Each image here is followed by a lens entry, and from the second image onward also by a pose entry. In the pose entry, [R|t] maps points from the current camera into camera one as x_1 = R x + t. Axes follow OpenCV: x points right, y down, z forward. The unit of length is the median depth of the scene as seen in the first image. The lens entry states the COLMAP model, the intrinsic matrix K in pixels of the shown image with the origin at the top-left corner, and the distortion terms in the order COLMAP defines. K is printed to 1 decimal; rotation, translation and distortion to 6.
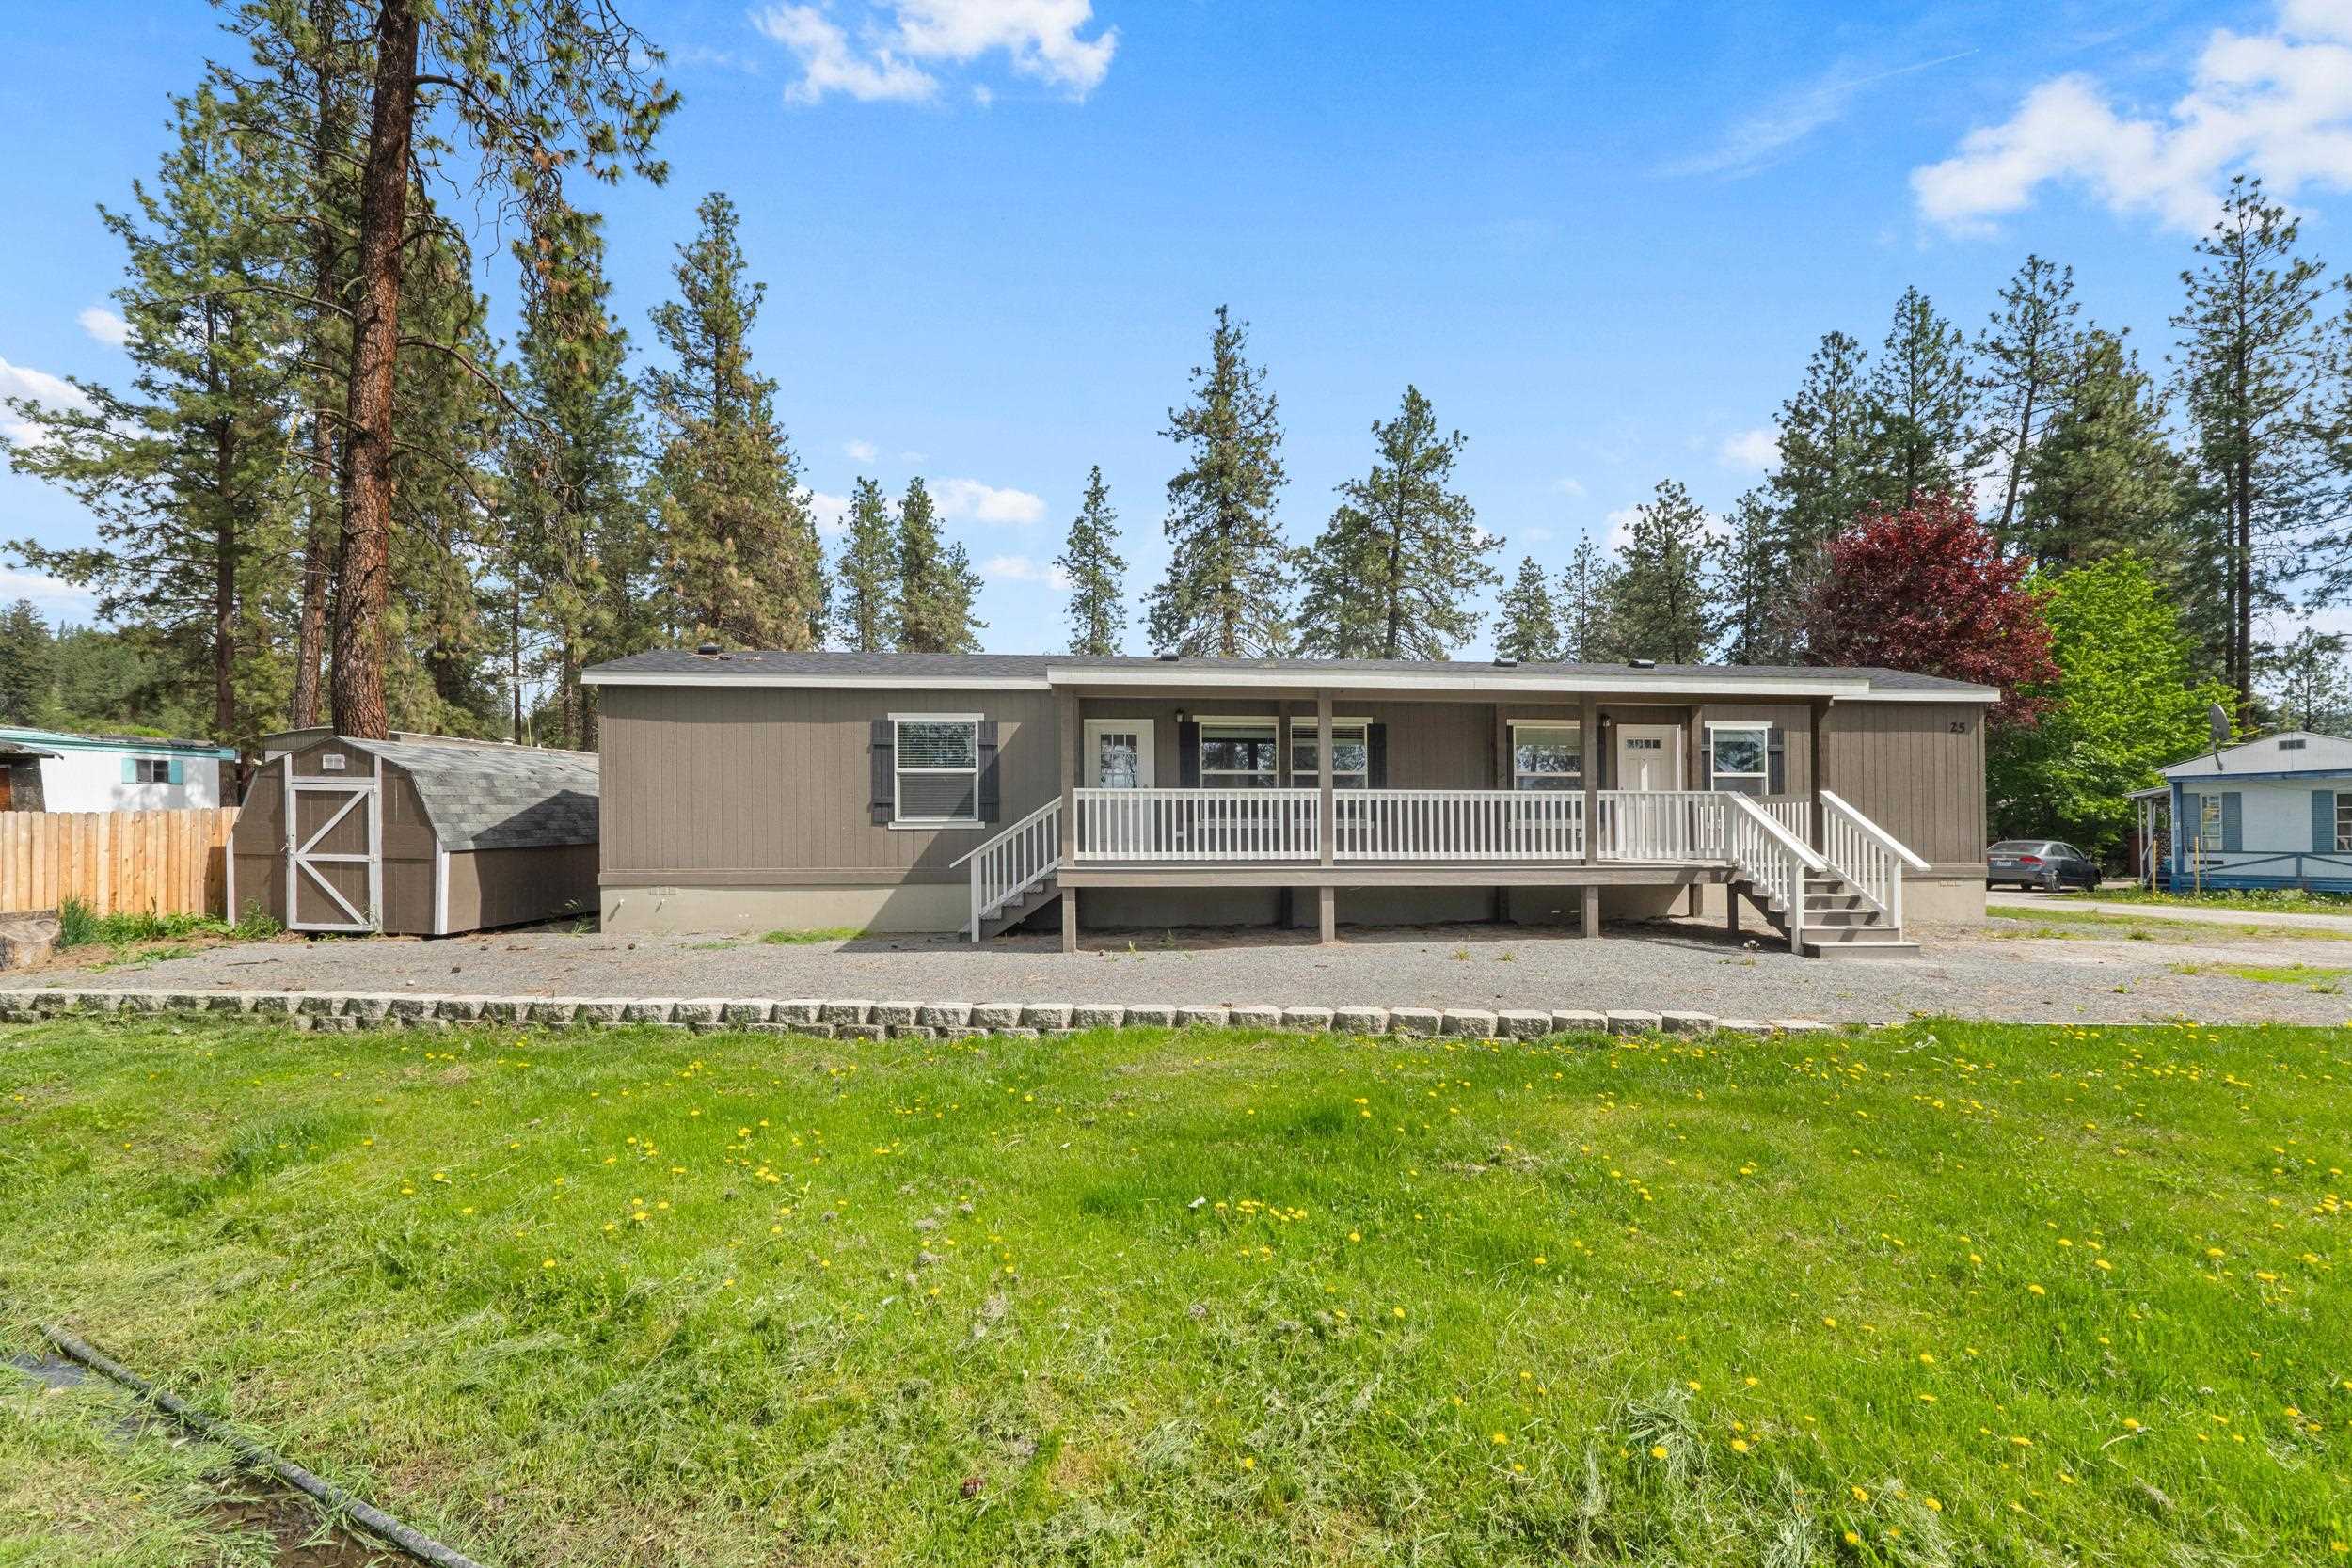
lens RADIAL K [[985.5, 0, 1171.0], [0, 985.5, 797.9], [0, 0, 1]] dist [-0.007420, -0.001398]
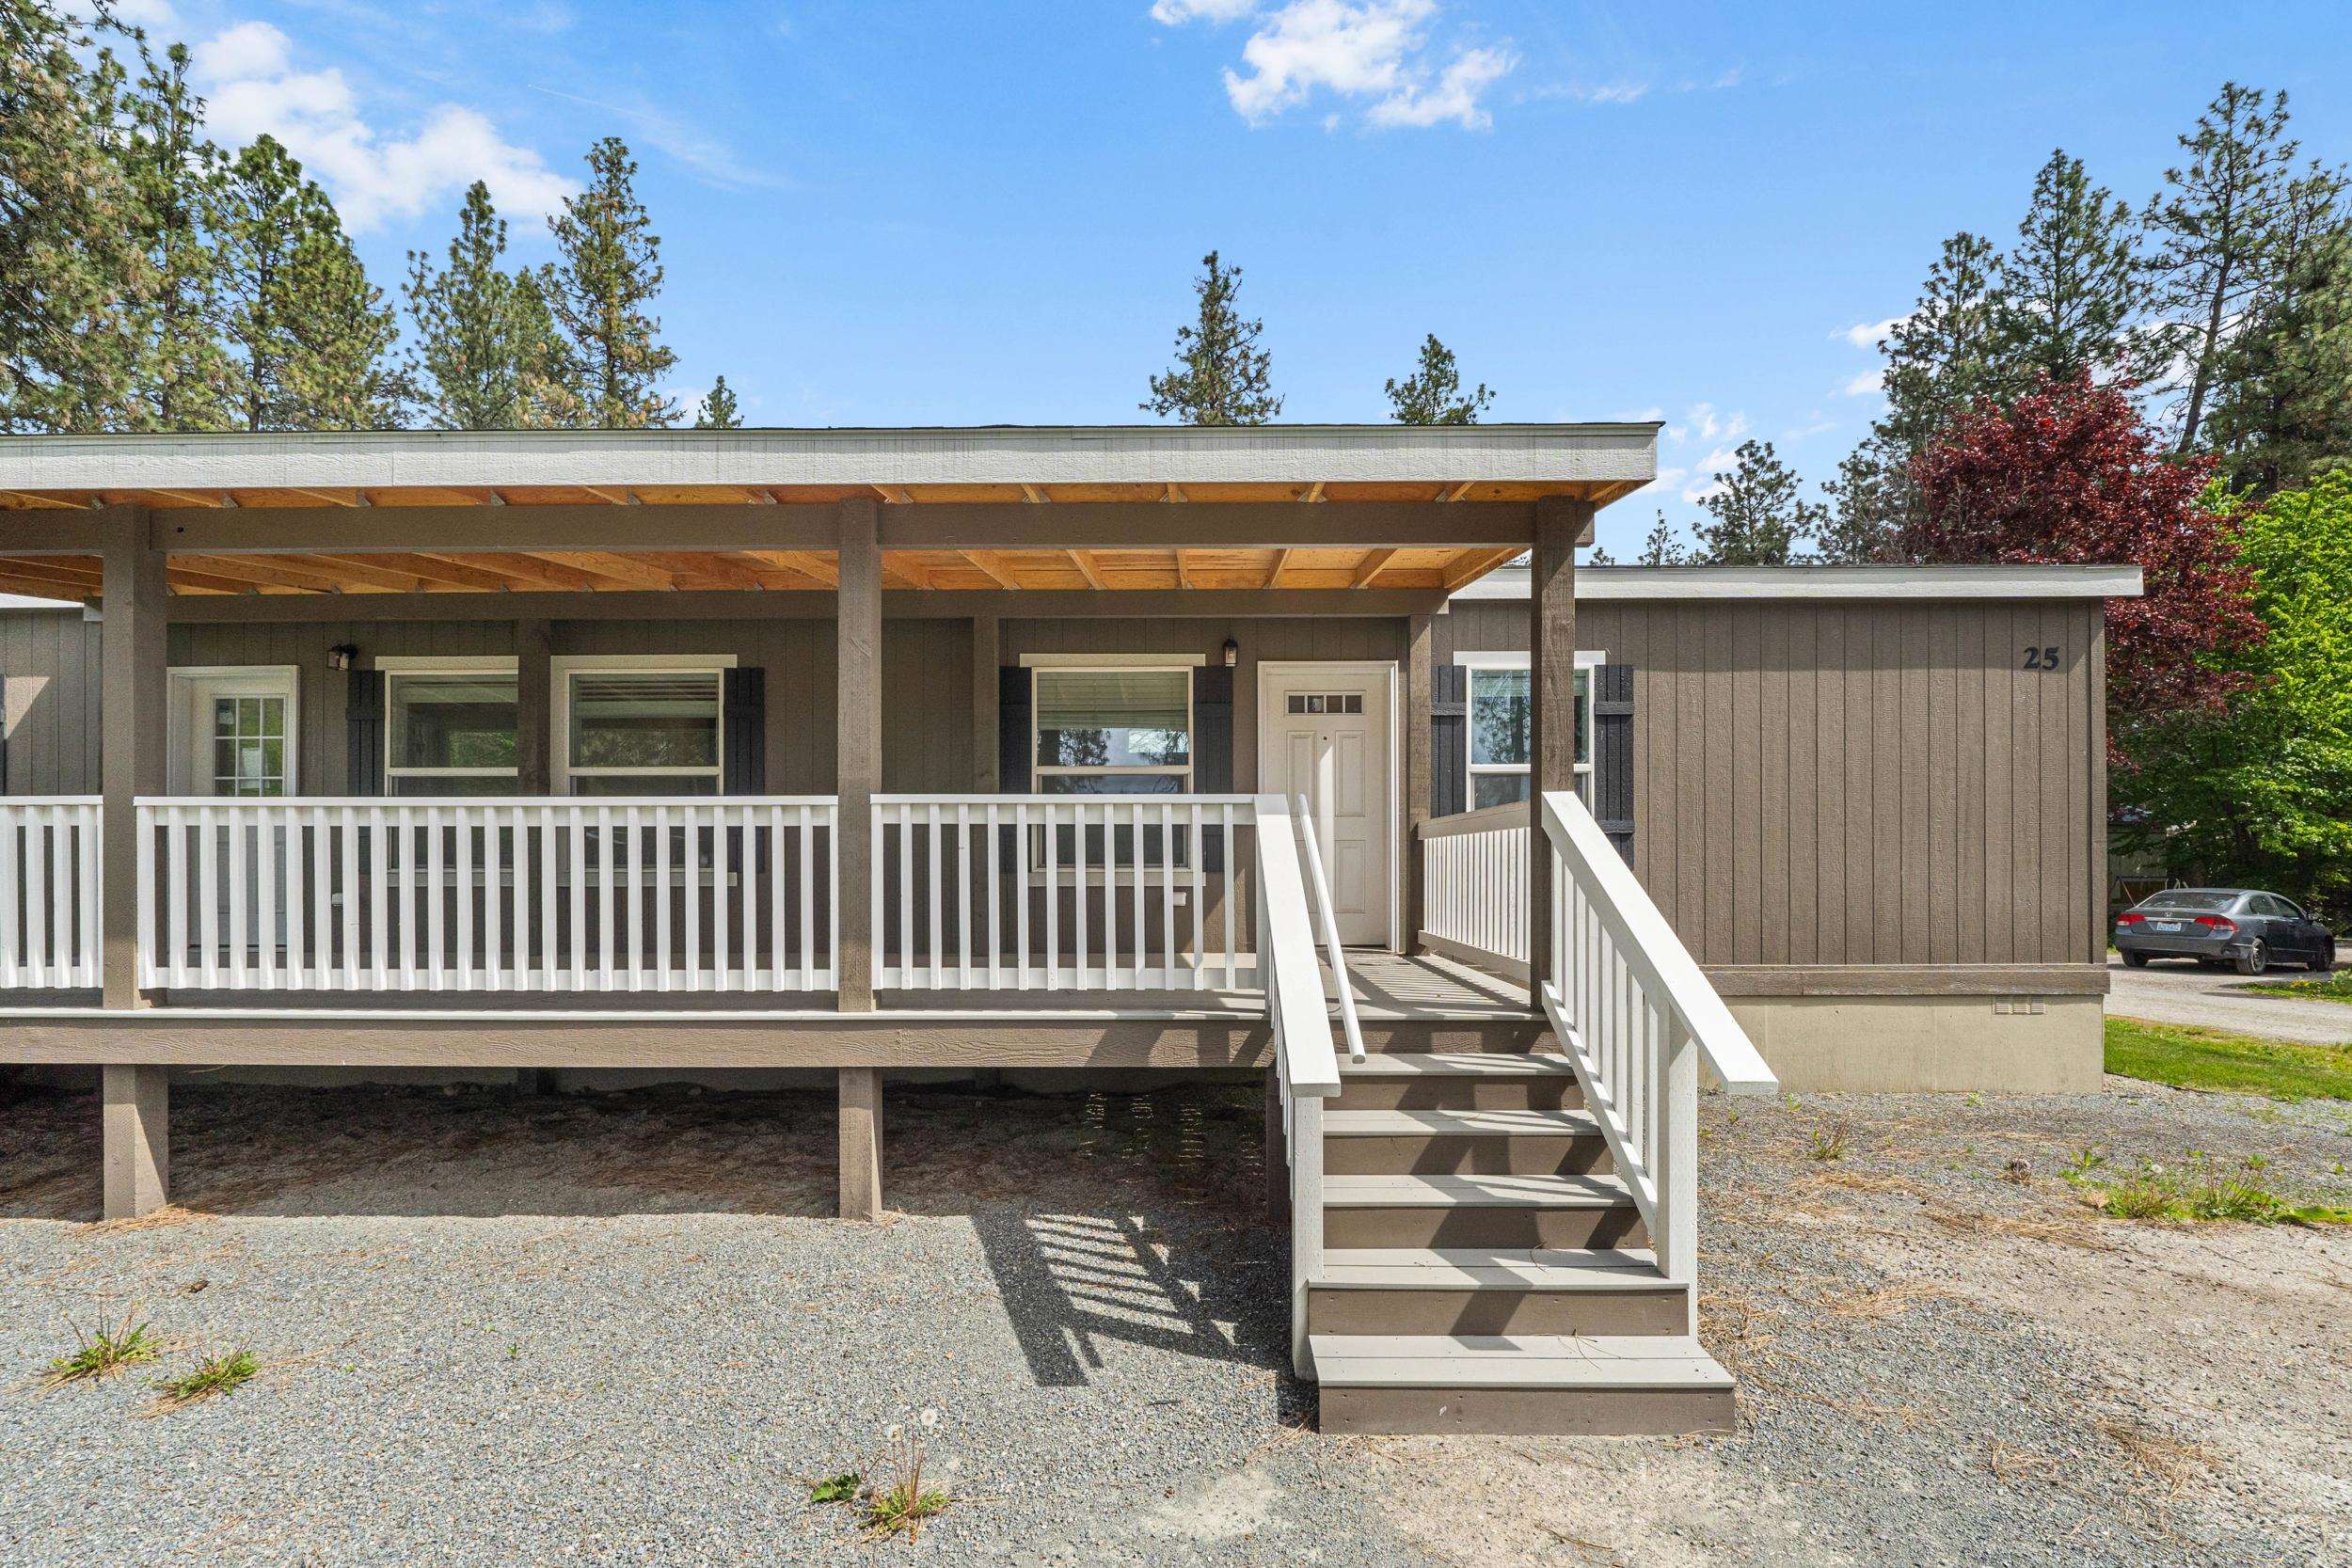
lens RADIAL K [[985.5, 0, 1219.0], [0, 985.5, 853.0], [0, 0, 1]] dist [-0.007420, -0.001398]
pose [[0.997191, -0.002844, -0.074851, 0.165708], [0.004586, 0.999722, 0.023106, 0.001630], [0.074765, -0.023384, 0.996927, 0.188525]]
